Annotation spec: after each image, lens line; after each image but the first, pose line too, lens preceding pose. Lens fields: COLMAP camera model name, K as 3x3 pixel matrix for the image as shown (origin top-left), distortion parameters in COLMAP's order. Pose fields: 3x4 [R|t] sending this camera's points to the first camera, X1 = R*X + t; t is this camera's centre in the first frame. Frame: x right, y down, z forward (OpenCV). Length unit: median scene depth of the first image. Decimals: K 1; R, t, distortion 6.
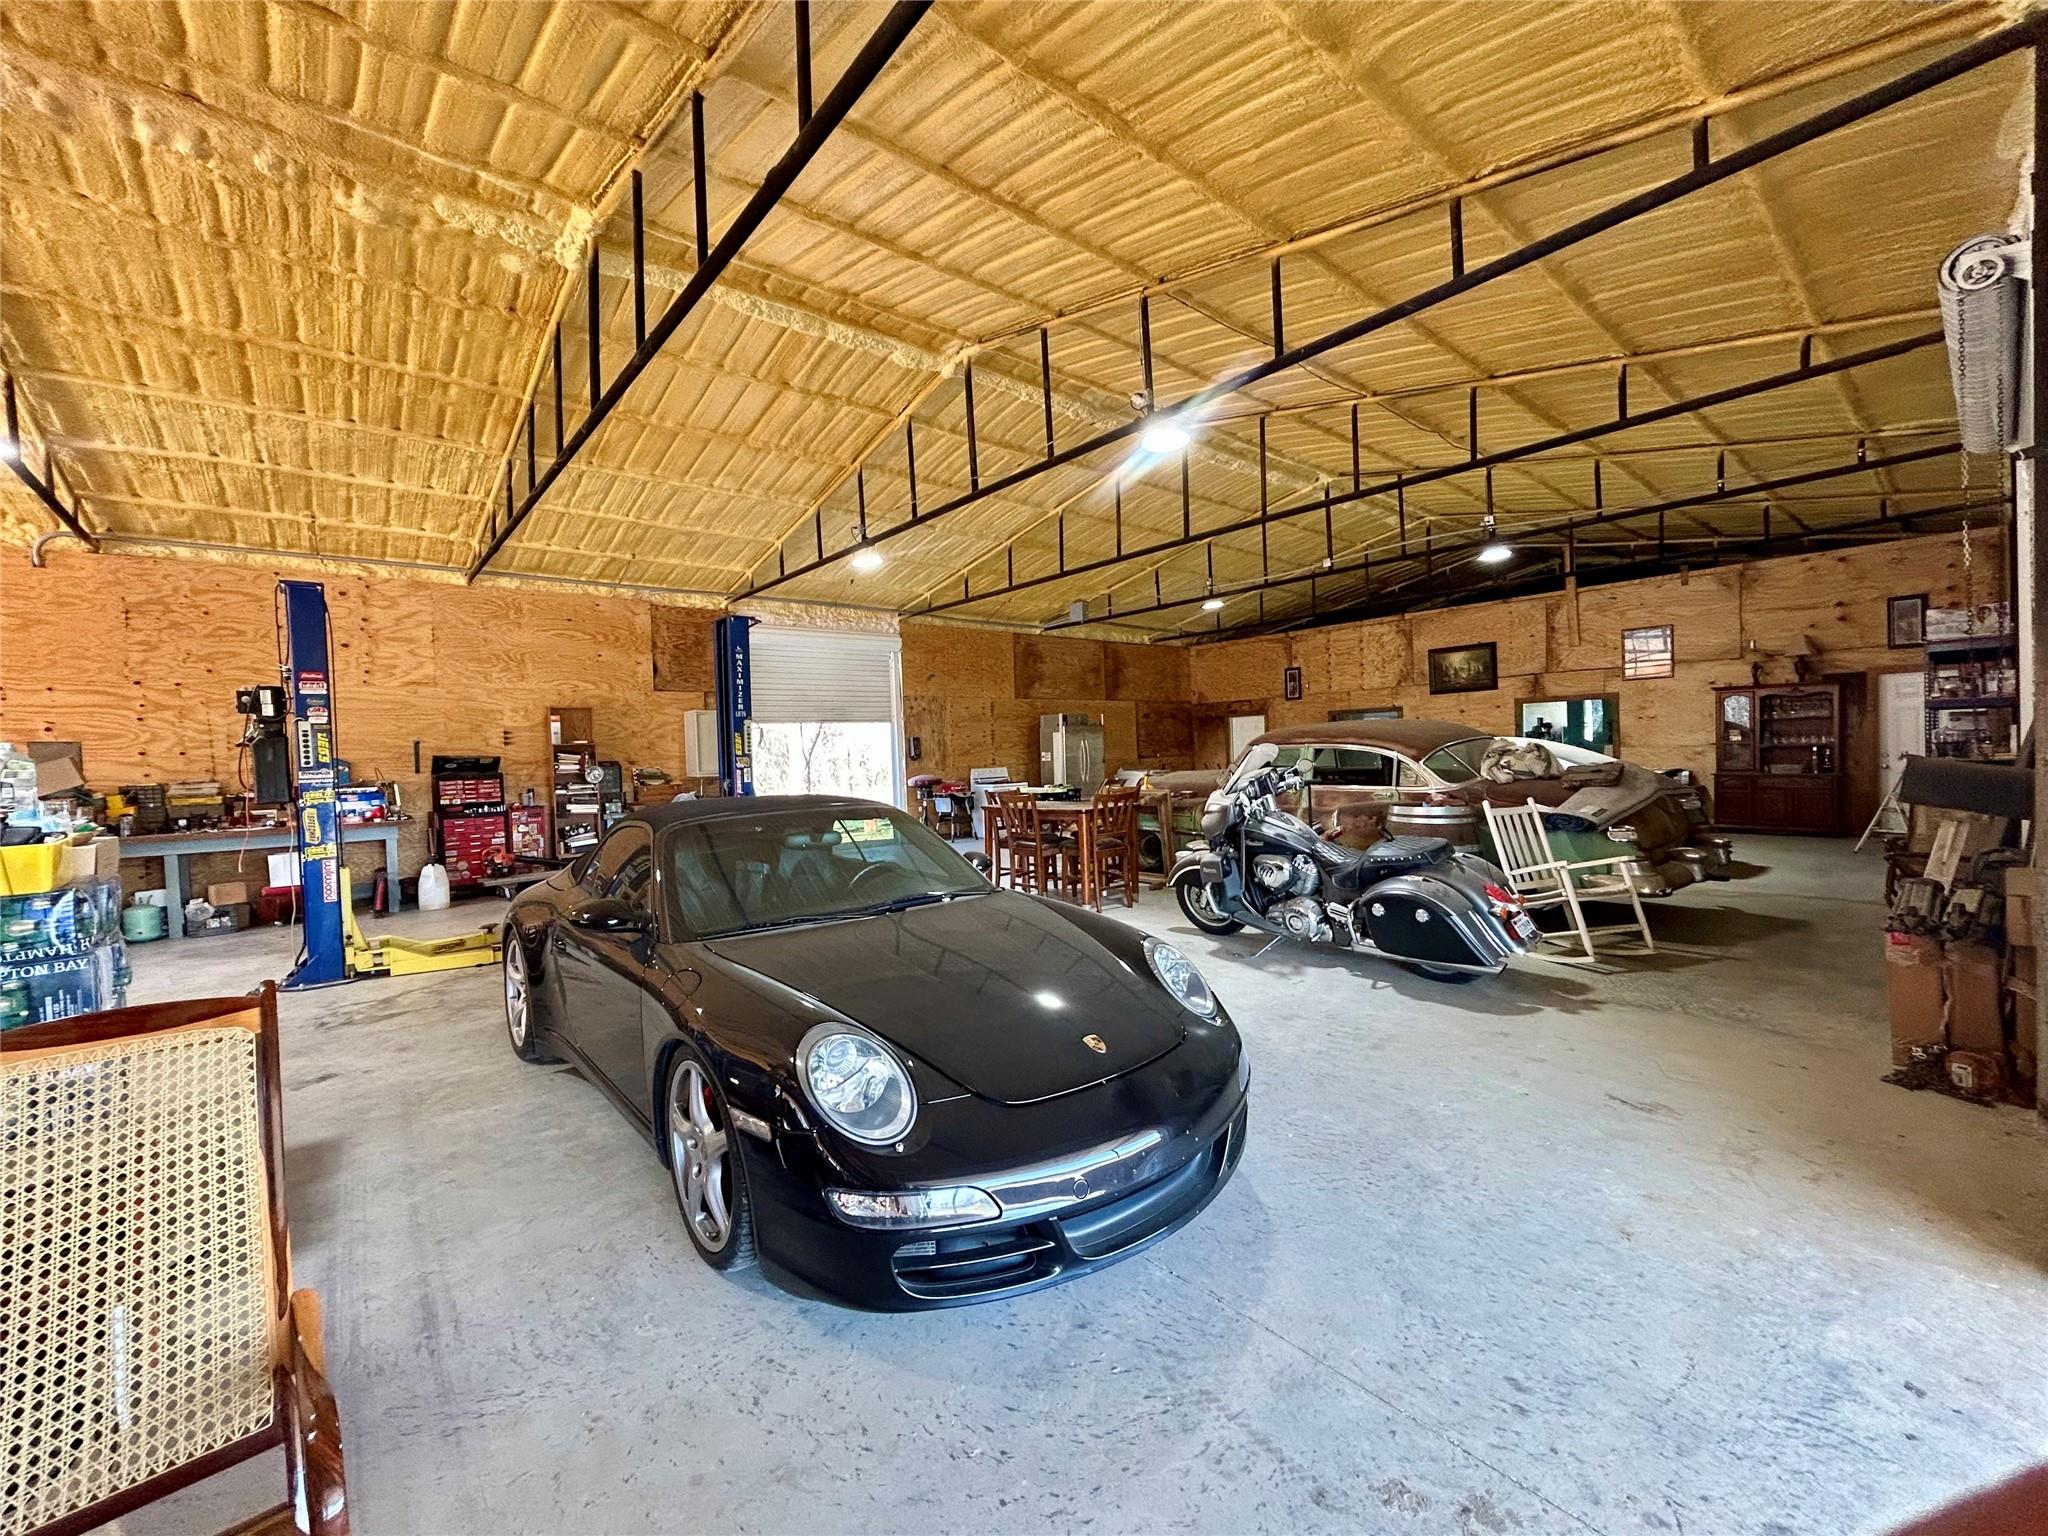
lens RADIAL K [[823.6, 0, 1018.5], [0, 823.6, 766.0], [0, 0, 1]] dist [-0.002853, -0.000308]
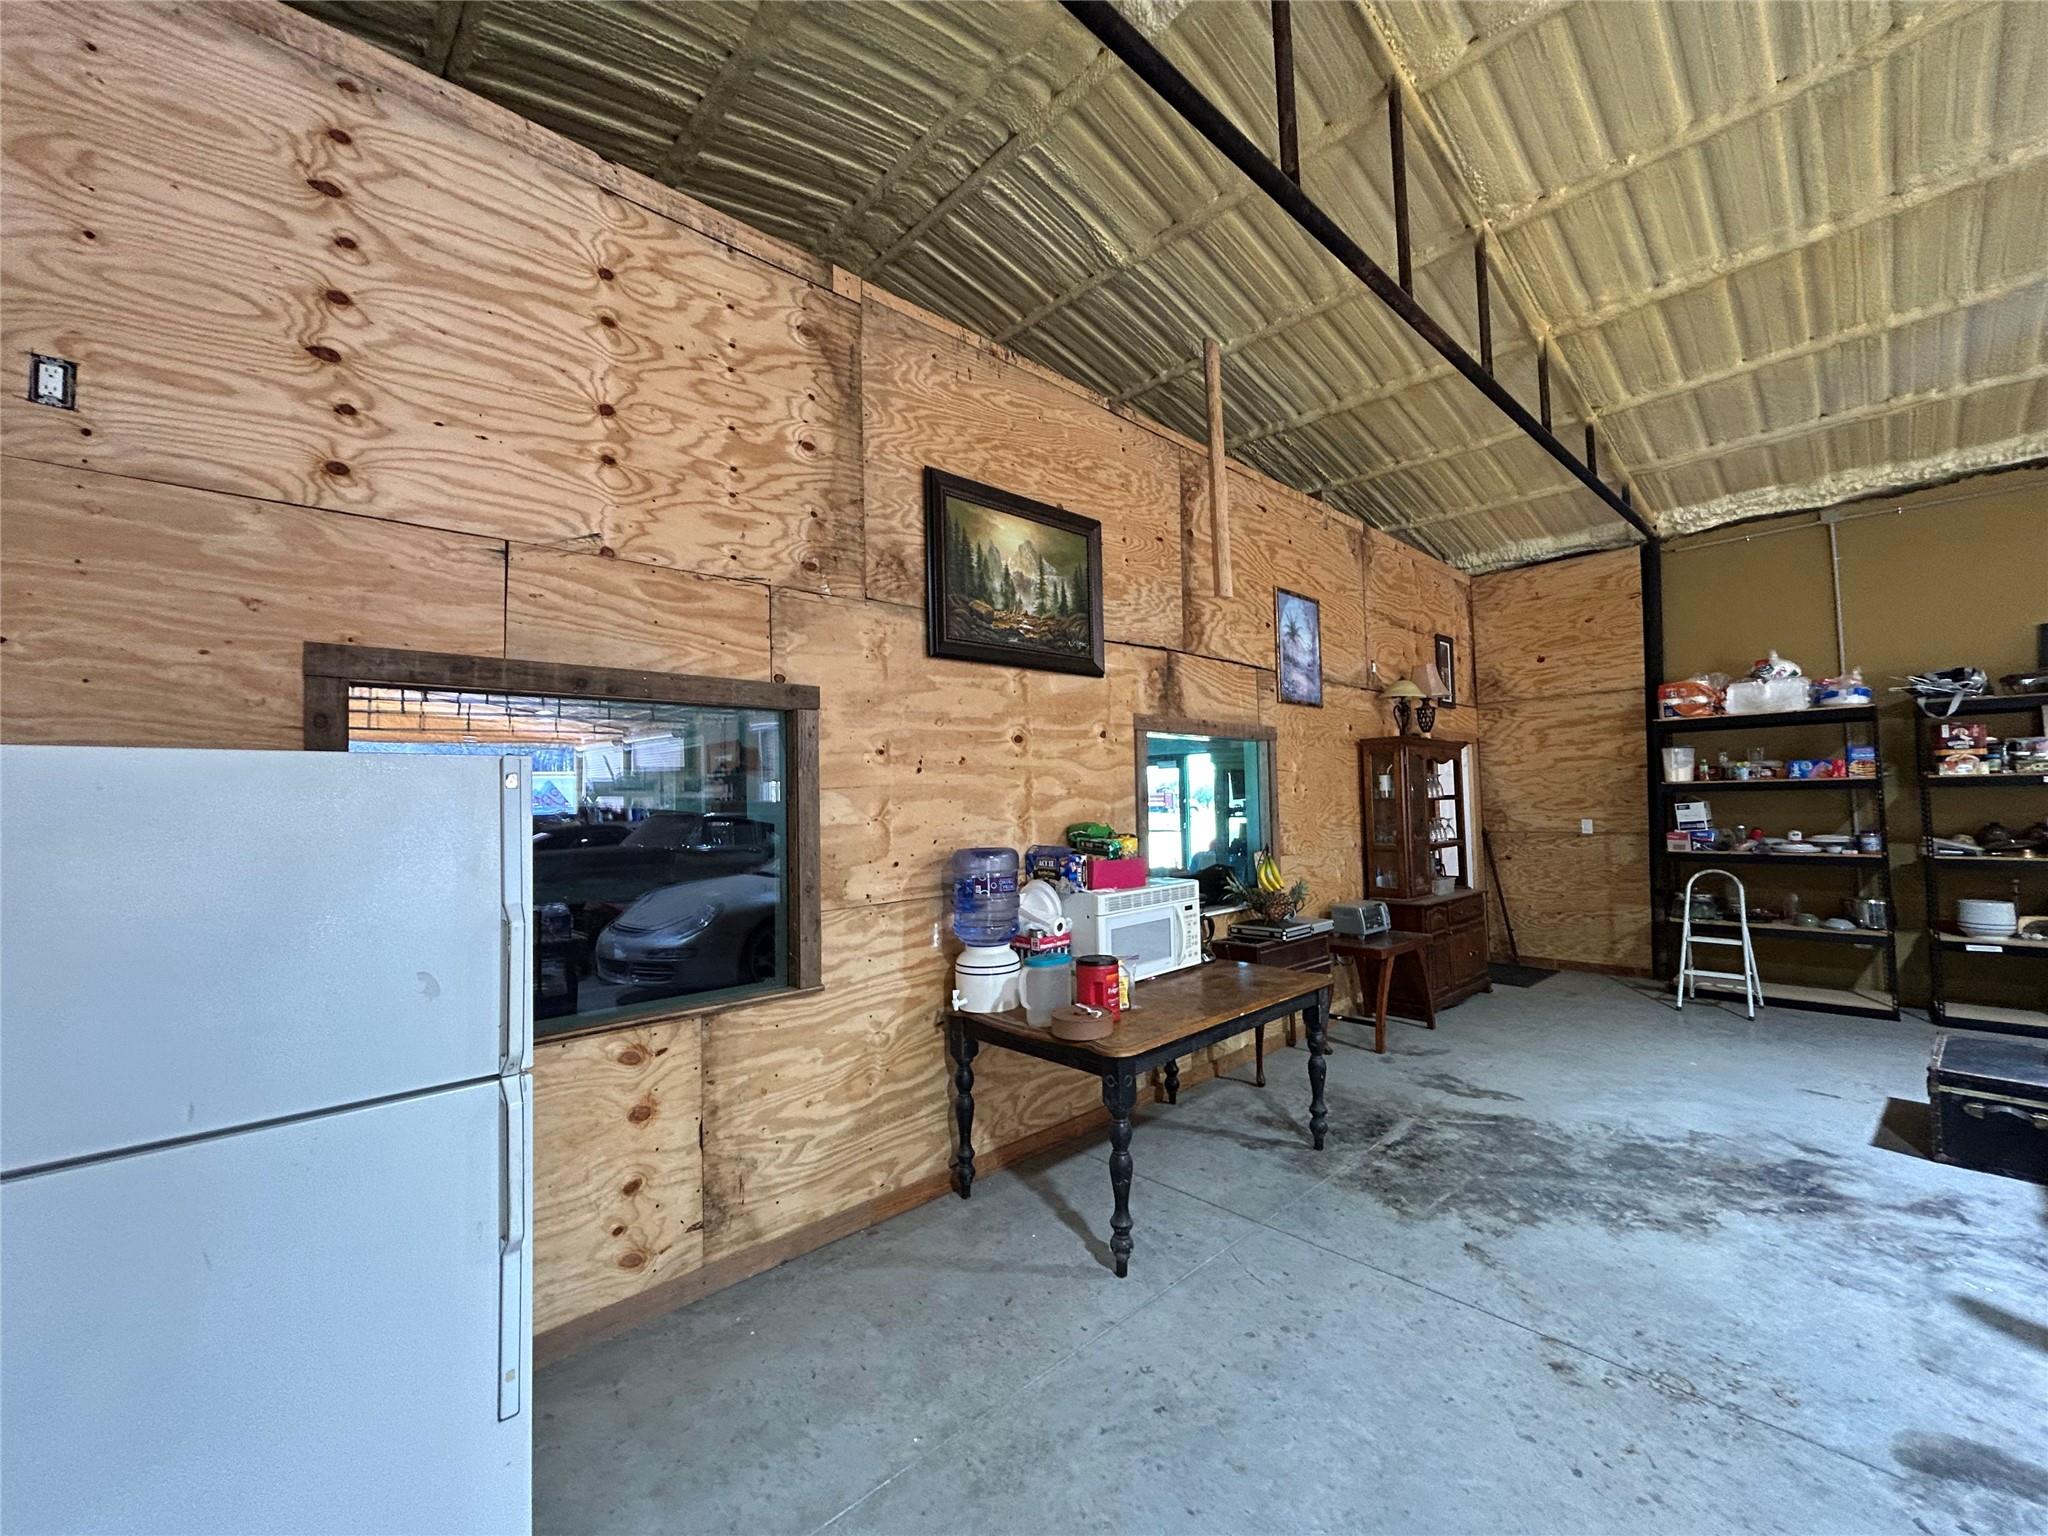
lens RADIAL K [[823.6, 0, 1017.3], [0, 823.6, 763.0], [0, 0, 1]] dist [-0.002853, -0.000308]
pose [[-0.041777, 0.081604, 0.995789, 0.720002], [0.037009, 0.996101, -0.080077, -0.098159], [-0.998441, 0.033508, -0.044634, 2.646744]]
